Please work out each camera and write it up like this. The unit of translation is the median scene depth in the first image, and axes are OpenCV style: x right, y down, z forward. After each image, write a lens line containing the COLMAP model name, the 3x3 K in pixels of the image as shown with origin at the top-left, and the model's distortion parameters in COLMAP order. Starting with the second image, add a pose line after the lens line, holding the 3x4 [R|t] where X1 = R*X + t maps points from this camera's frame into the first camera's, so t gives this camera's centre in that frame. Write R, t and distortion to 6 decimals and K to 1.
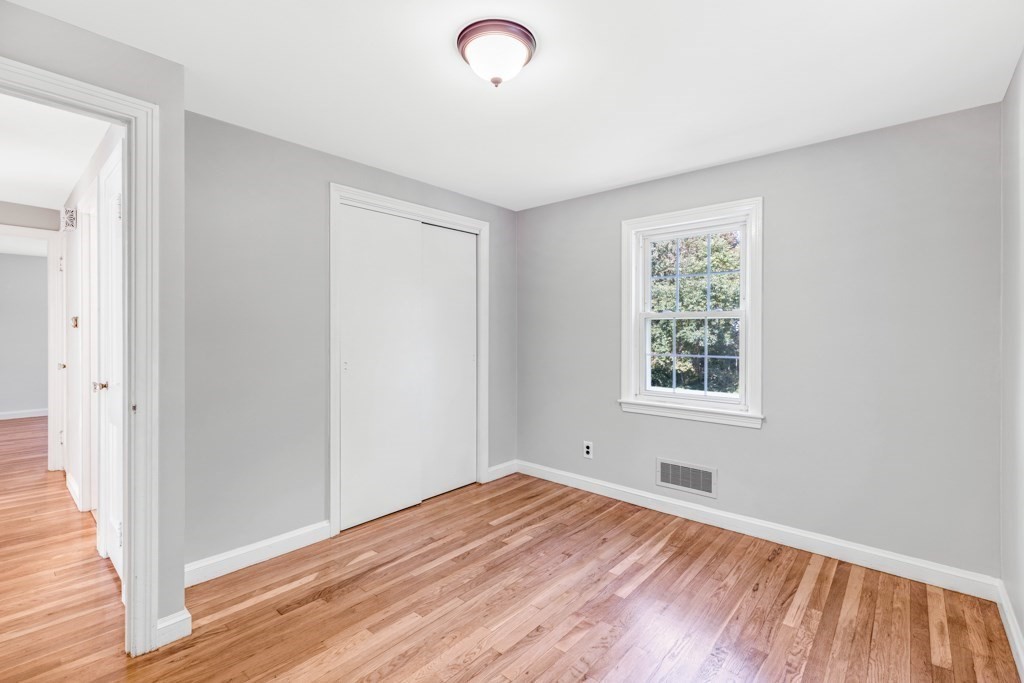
lens RADIAL K [[461.8, 0, 509.4], [0, 461.8, 340.7], [0, 0, 1]] dist [0.003881, -0.000071]
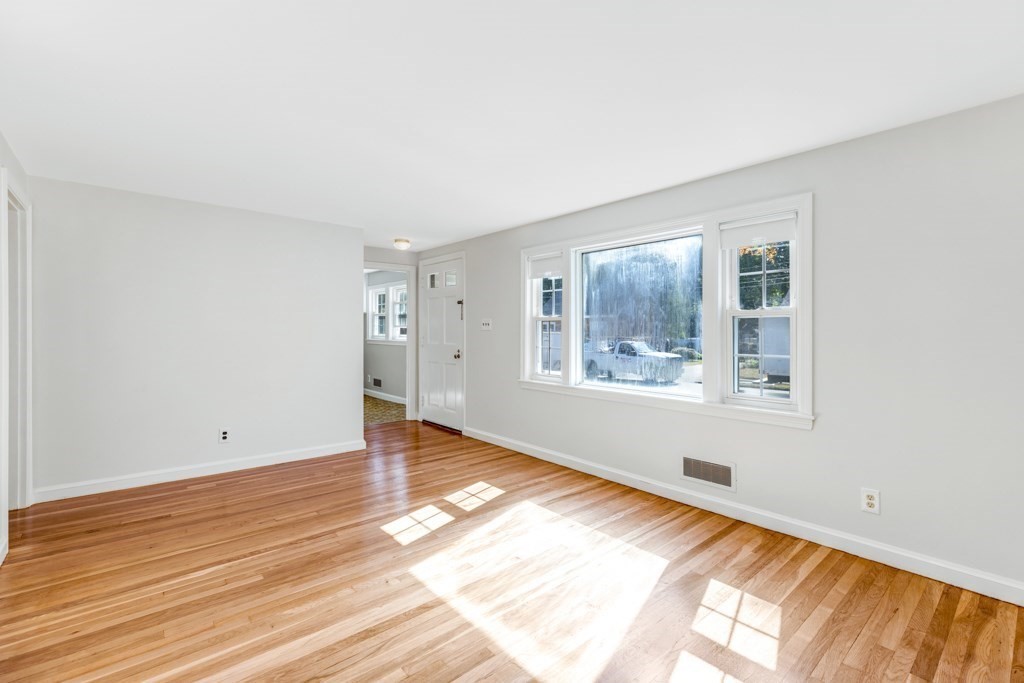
lens RADIAL K [[461.8, 0, 514.8], [0, 461.8, 333.3], [0, 0, 1]] dist [0.003881, -0.000071]
pose [[0.992218, -0.007071, -0.124311, 0.094611], [0.004945, 0.999836, -0.017404, 0.003042], [0.124414, 0.016653, 0.992091, -0.087469]]
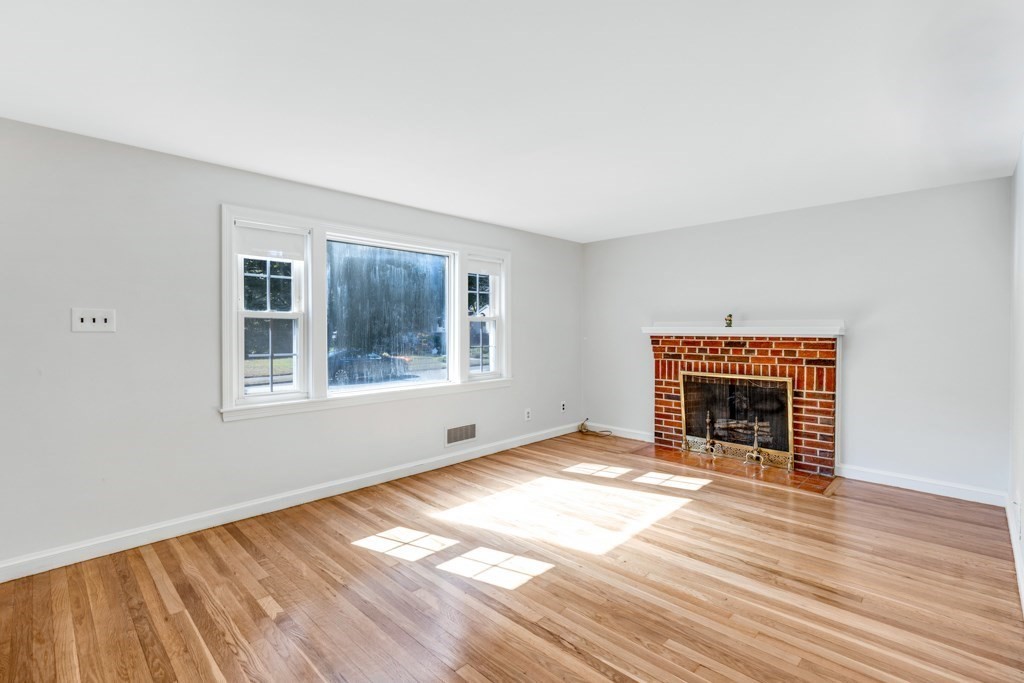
lens RADIAL K [[461.8, 0, 509.5], [0, 461.8, 337.4], [0, 0, 1]] dist [0.003881, -0.000071]
pose [[0.049756, -0.027758, 0.998376, -1.092605], [0.028258, 0.999253, 0.026374, -0.032389], [-0.998362, 0.026900, 0.050503, 0.846011]]
